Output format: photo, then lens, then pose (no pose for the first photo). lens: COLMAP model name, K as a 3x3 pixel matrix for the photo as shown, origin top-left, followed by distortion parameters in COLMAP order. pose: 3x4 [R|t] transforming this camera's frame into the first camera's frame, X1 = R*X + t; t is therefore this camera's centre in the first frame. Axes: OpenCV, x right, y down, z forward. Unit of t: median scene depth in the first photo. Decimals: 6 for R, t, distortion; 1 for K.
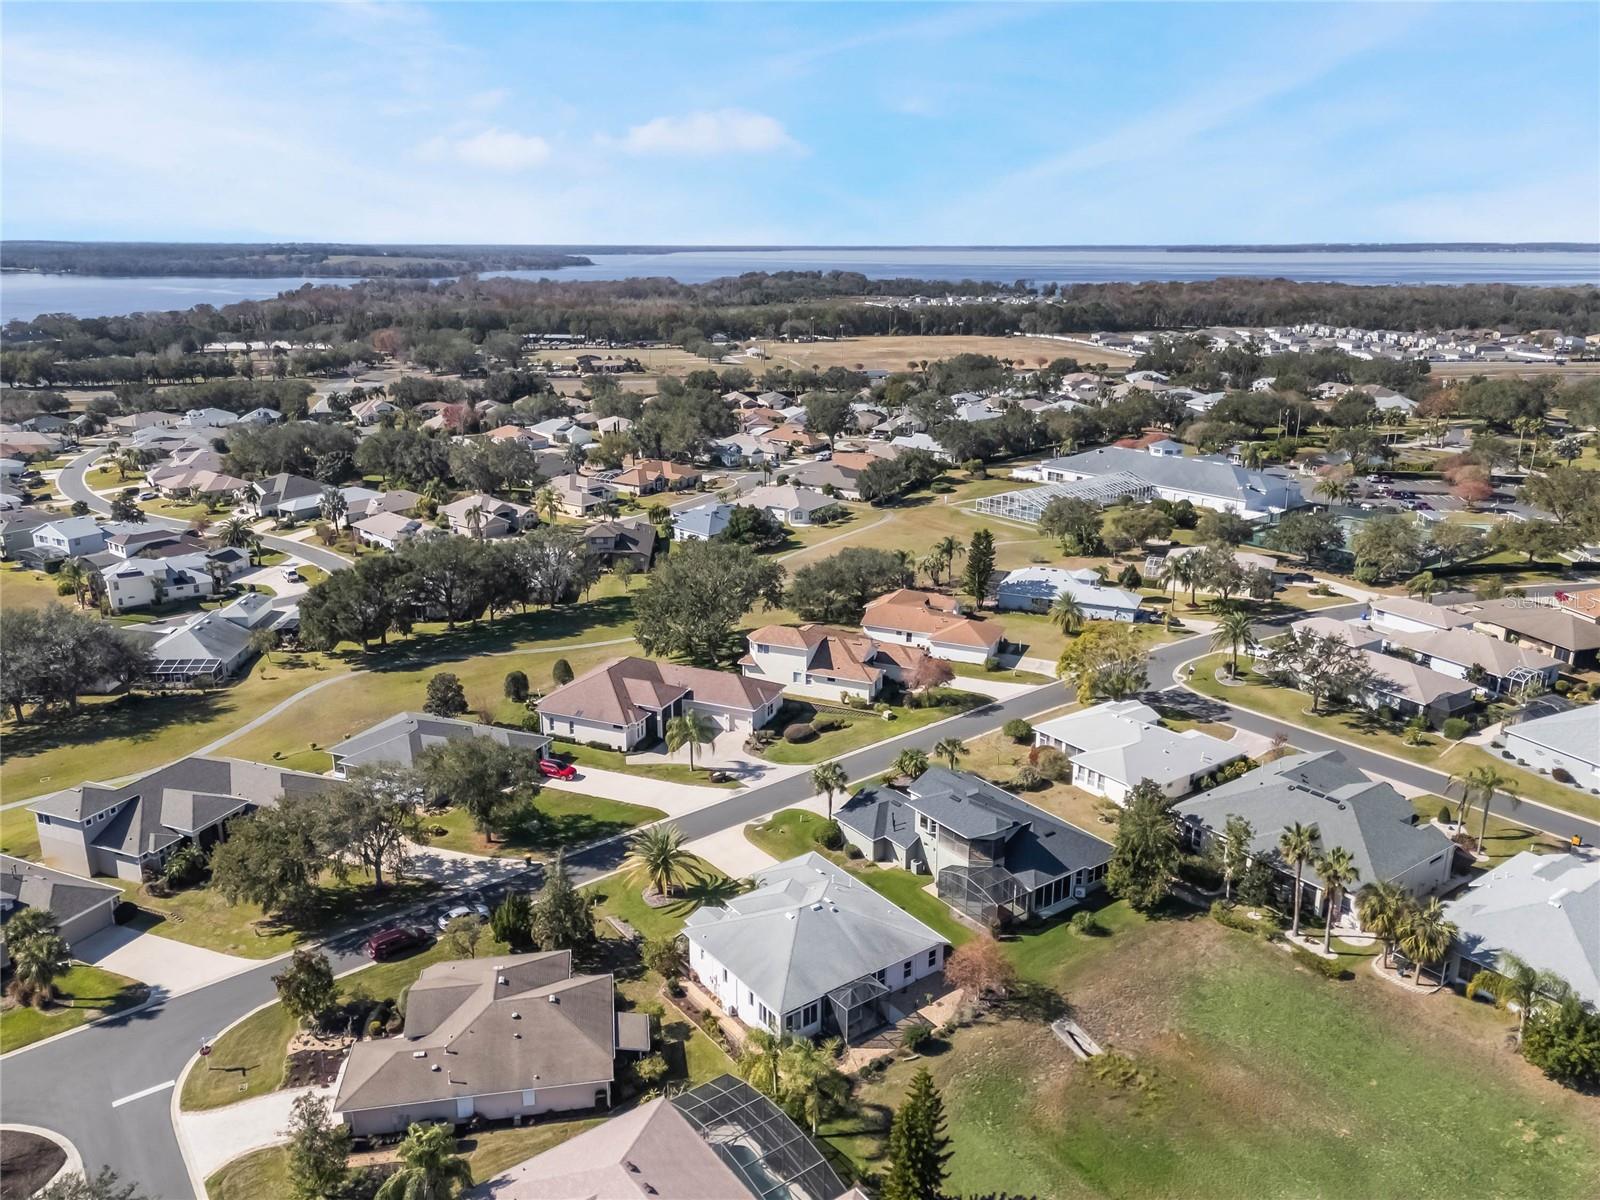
lens RADIAL K [[1188.8, 0, 800.0], [0, 1188.8, 600.0], [0, 0, 1]] dist [0.112746, -0.134837]
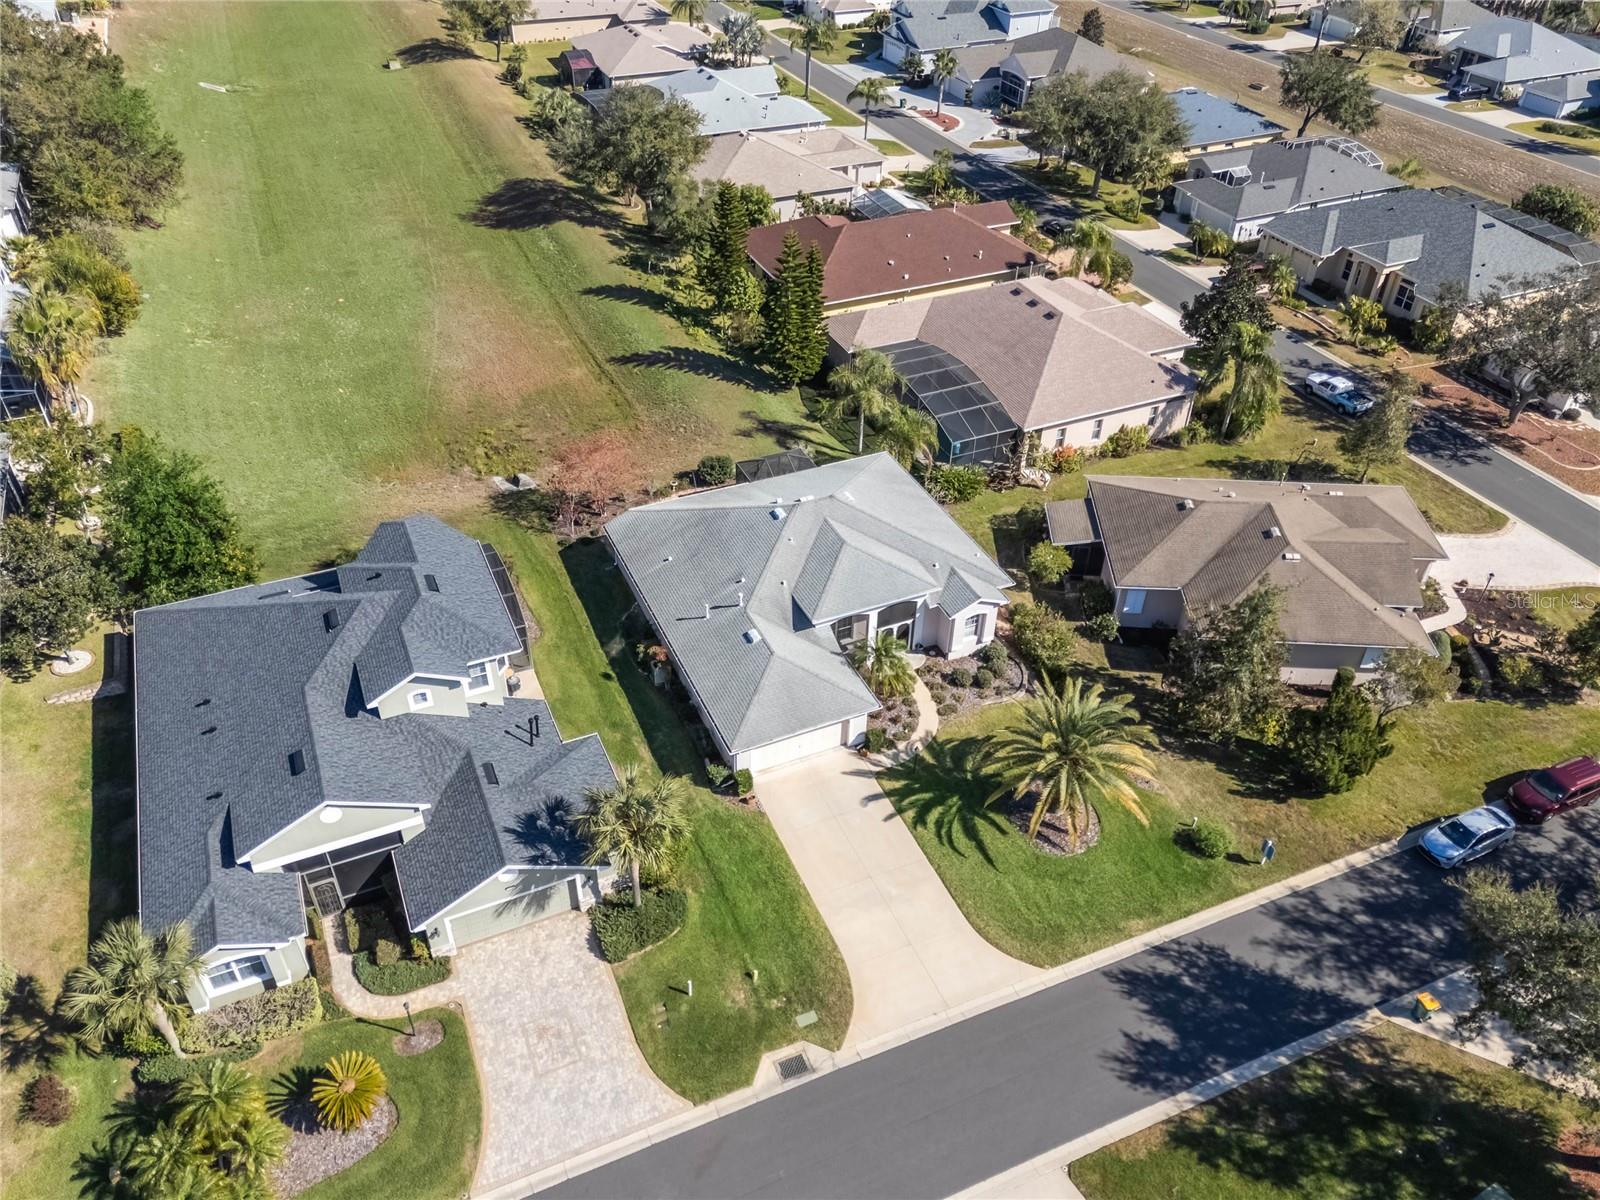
lens RADIAL K [[1179.5, 0, 799.7], [0, 1179.5, 595.2], [0, 0, 1]] dist [0.074915, -0.061432]
pose [[-0.977225, -0.144494, 0.155411, -0.064623], [0.042871, 0.582832, 0.811461, -0.159938], [-0.207830, 0.799643, -0.563363, 1.026300]]
